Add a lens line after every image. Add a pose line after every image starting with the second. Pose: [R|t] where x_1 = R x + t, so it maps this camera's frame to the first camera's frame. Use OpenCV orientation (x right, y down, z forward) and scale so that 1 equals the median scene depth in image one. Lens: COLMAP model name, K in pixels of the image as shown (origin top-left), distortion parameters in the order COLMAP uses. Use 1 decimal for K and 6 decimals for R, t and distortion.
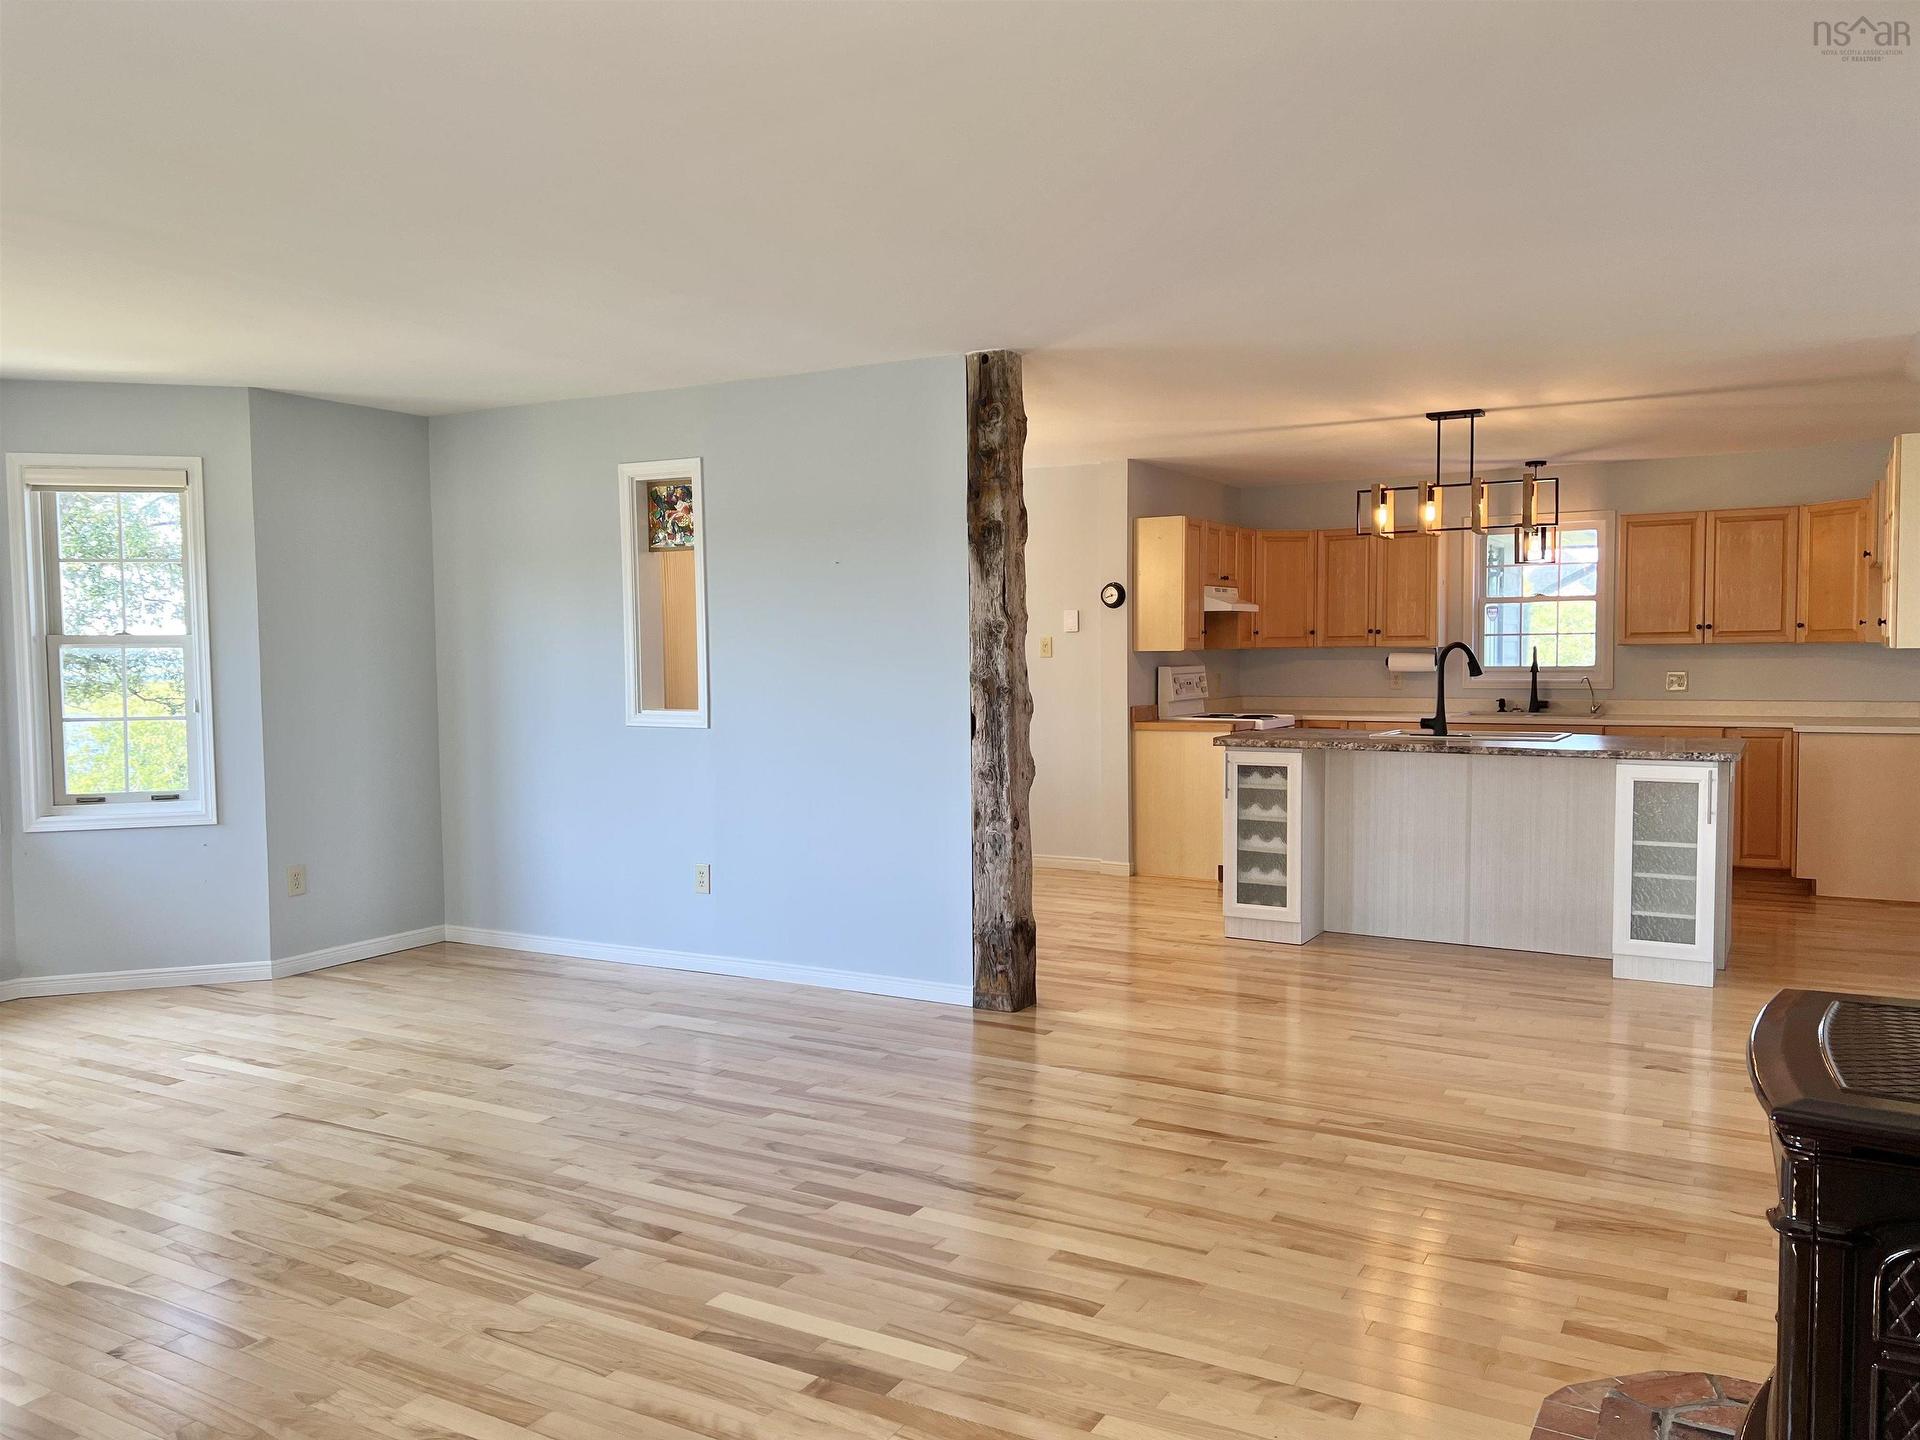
lens RADIAL K [[1439.5, 0, 959.2], [0, 1439.5, 730.8], [0, 0, 1]] dist [0.077874, -0.110702]
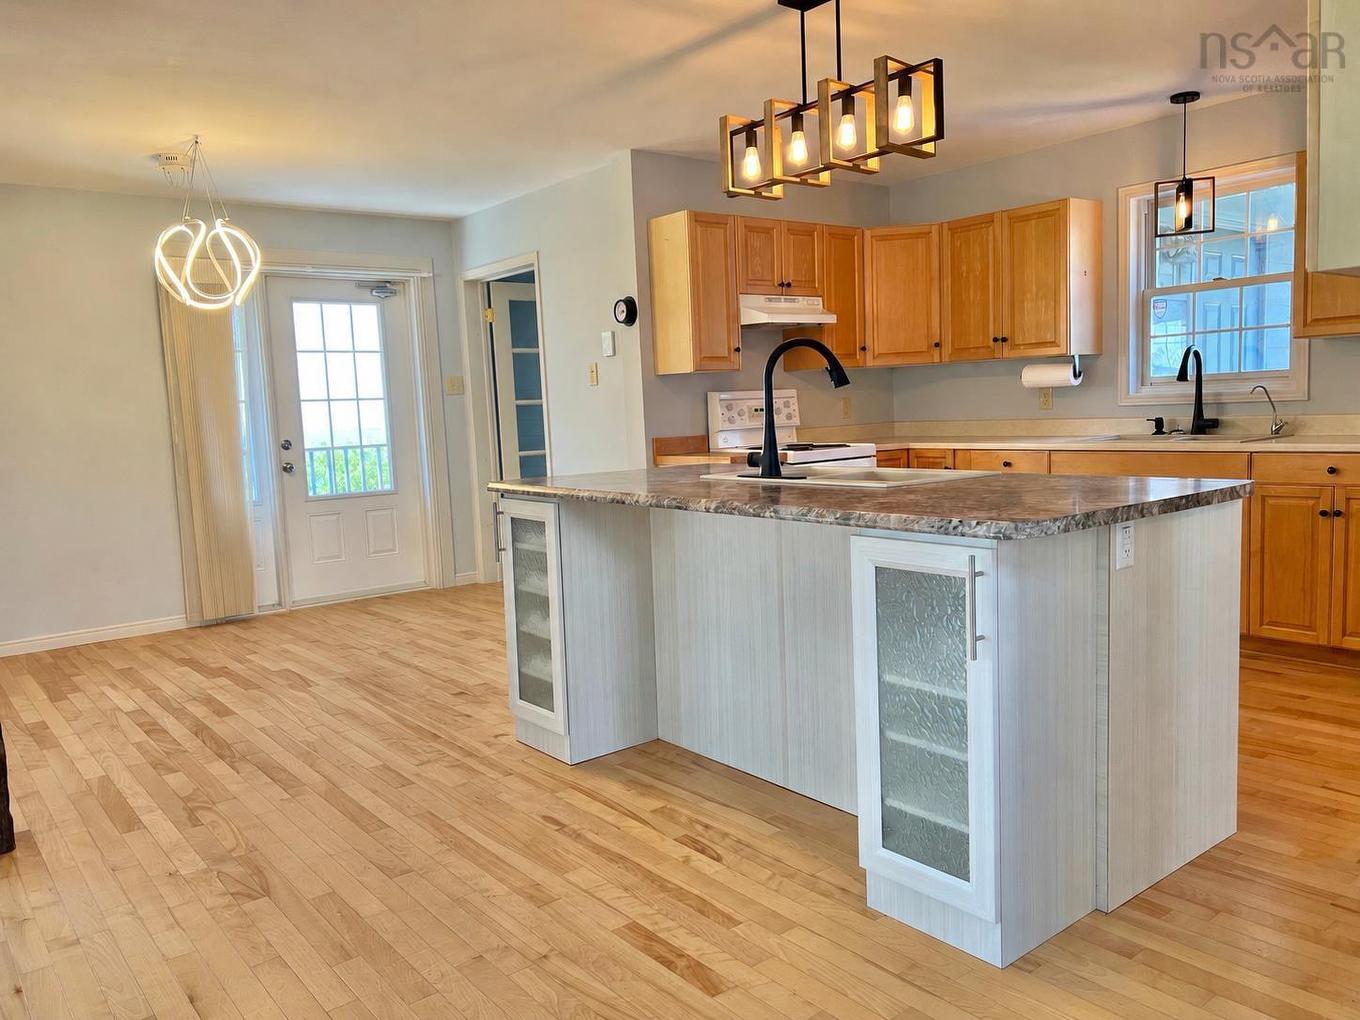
lens RADIAL K [[1019.6, 0, 679.4], [0, 1019.6, 517.6], [0, 0, 1]] dist [0.077874, -0.110702]
pose [[0.929780, 0.010996, -0.367952, 0.369950], [0.012447, 0.998043, 0.061278, -0.006126], [0.367905, -0.061555, 0.927824, 0.424693]]
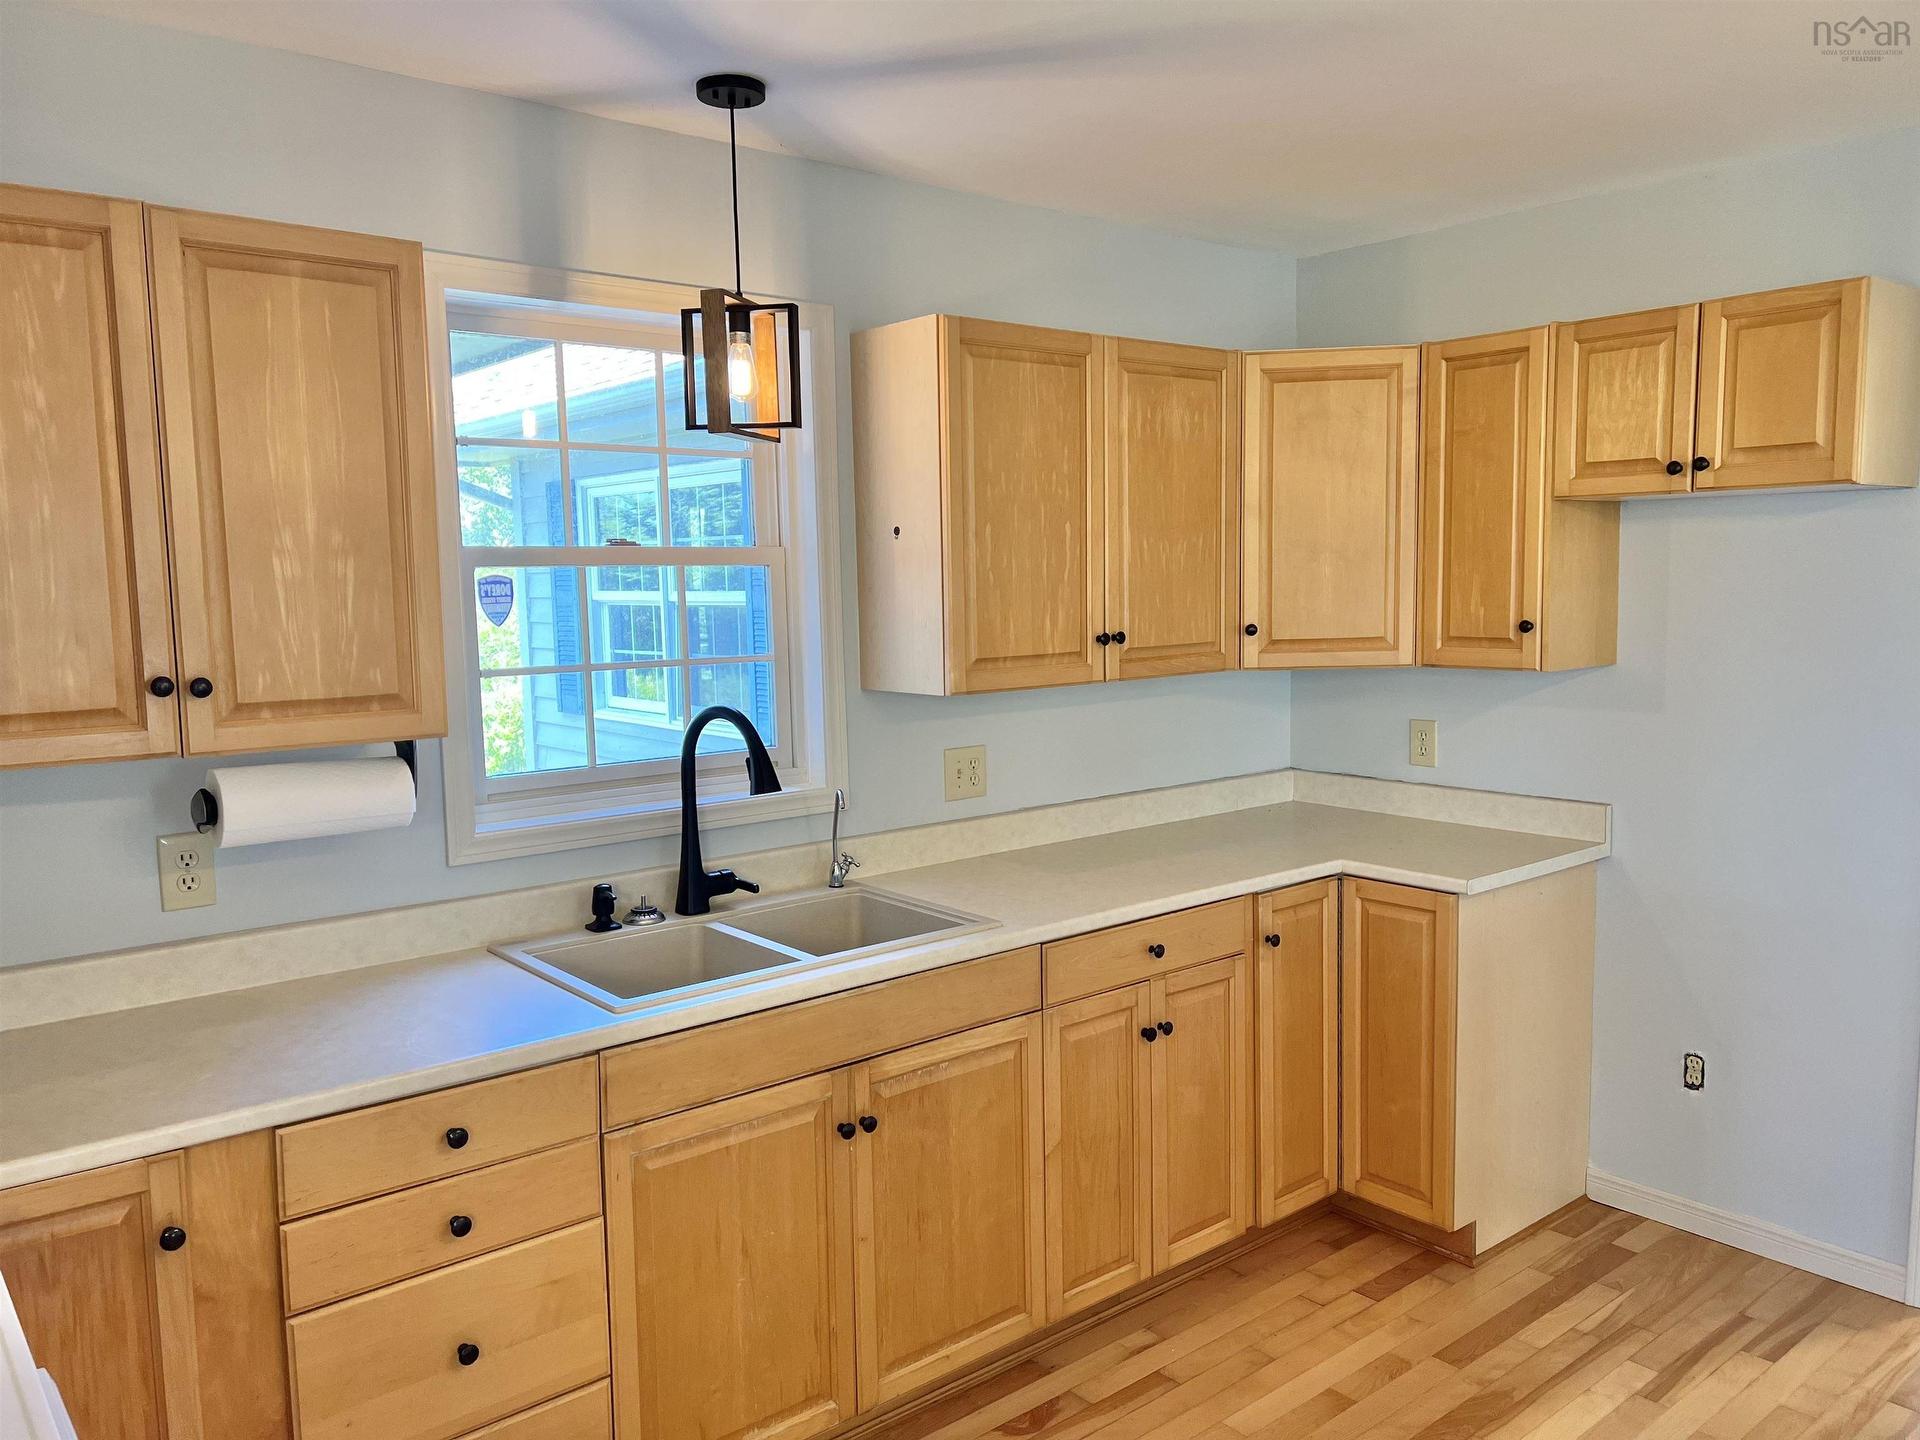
lens RADIAL K [[1439.5, 0, 959.2], [0, 1439.5, 730.8], [0, 0, 1]] dist [0.077874, -0.110702]
pose [[0.349254, -0.094824, 0.932218, 0.133683], [0.068464, 0.994790, 0.075538, -0.078239], [-0.934524, 0.037441, 0.353926, 0.898623]]
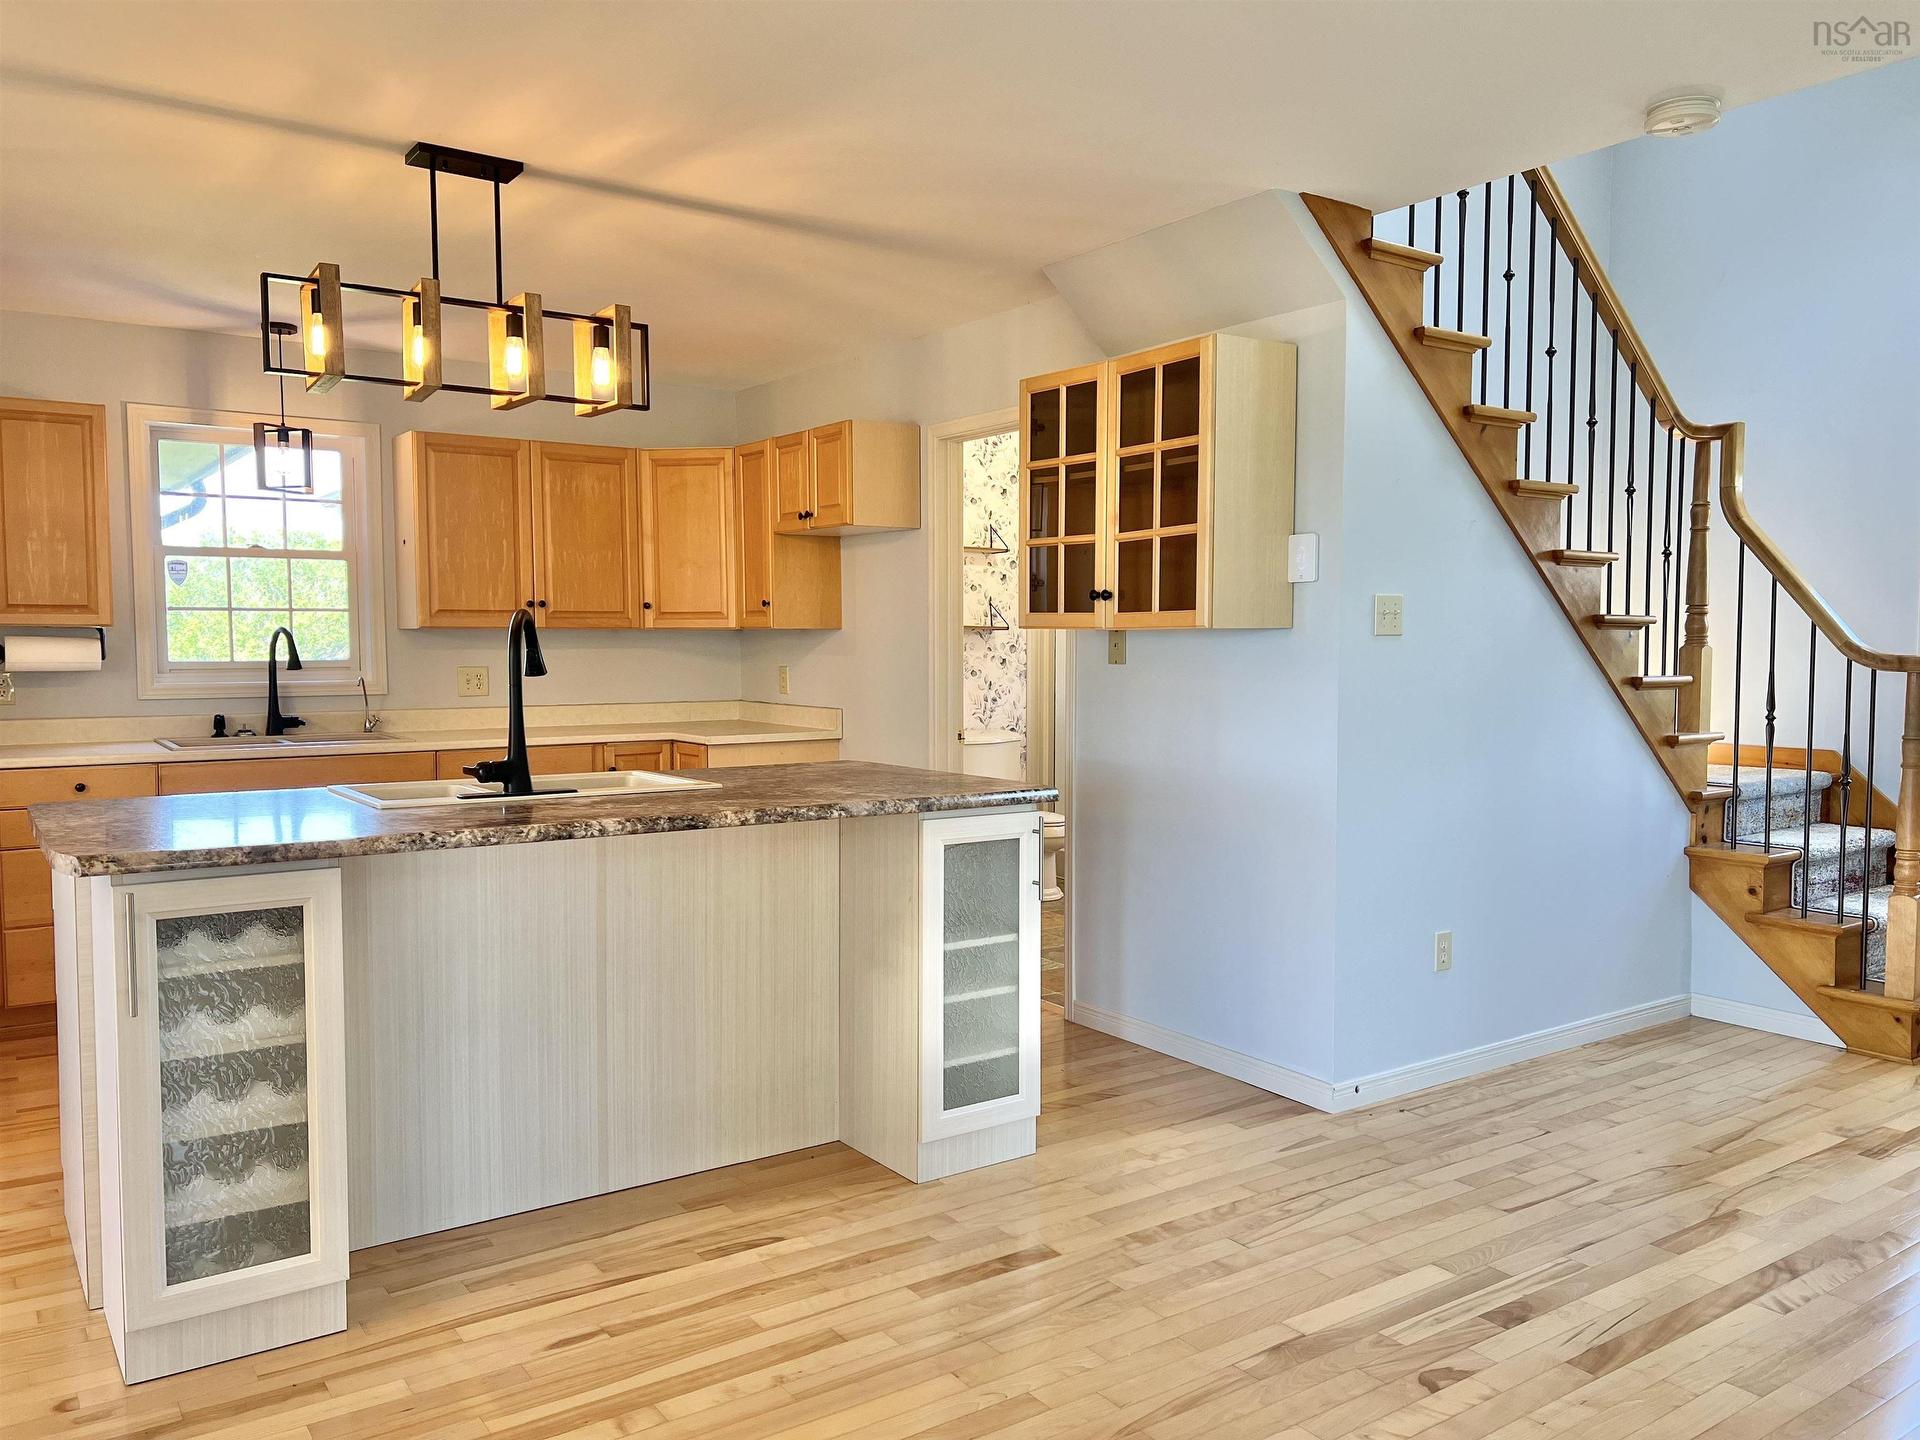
lens RADIAL K [[1439.5, 0, 959.2], [0, 1439.5, 730.8], [0, 0, 1]] dist [0.077874, -0.110702]
pose [[0.421982, -0.047677, 0.905350, -0.045642], [0.048314, 0.998380, 0.030057, -0.020718], [-0.905316, 0.031058, 0.423602, 0.512402]]
